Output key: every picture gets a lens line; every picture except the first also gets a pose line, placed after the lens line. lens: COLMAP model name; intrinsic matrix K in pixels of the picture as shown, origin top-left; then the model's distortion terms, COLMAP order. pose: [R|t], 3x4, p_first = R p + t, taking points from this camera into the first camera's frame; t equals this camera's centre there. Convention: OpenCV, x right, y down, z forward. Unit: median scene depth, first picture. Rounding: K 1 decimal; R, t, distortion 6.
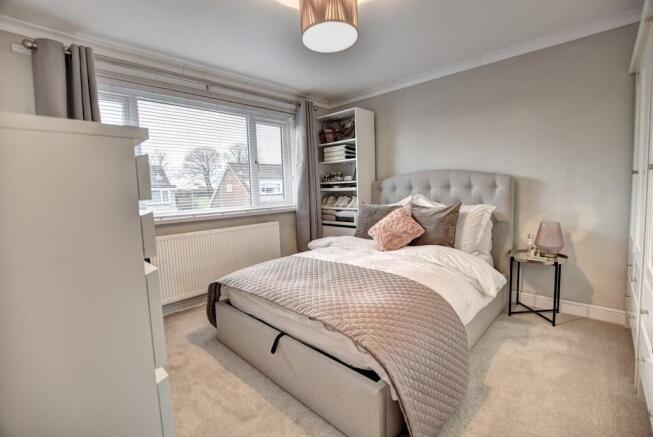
lens RADIAL K [[288.7, 0, 330.4], [0, 288.7, 215.2], [0, 0, 1]] dist [-0.022147, -0.000279]
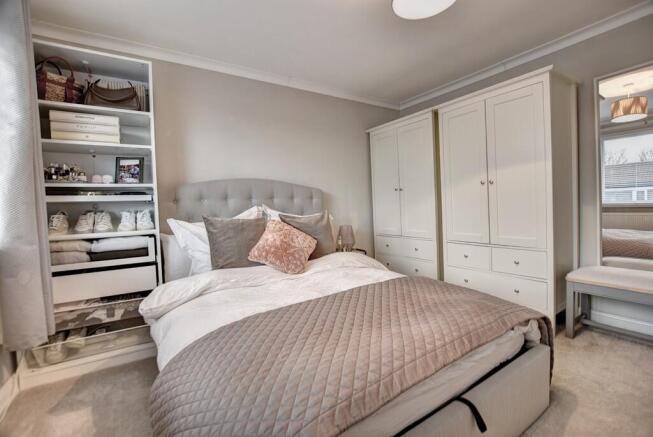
lens RADIAL K [[288.7, 0, 330.0], [0, 288.7, 219.8], [0, 0, 1]] dist [-0.022147, -0.000279]
pose [[0.226629, -0.031338, 0.973477, -0.388866], [0.106130, 0.994325, 0.007302, -0.012153], [-0.968182, 0.101661, 0.228669, 0.503724]]
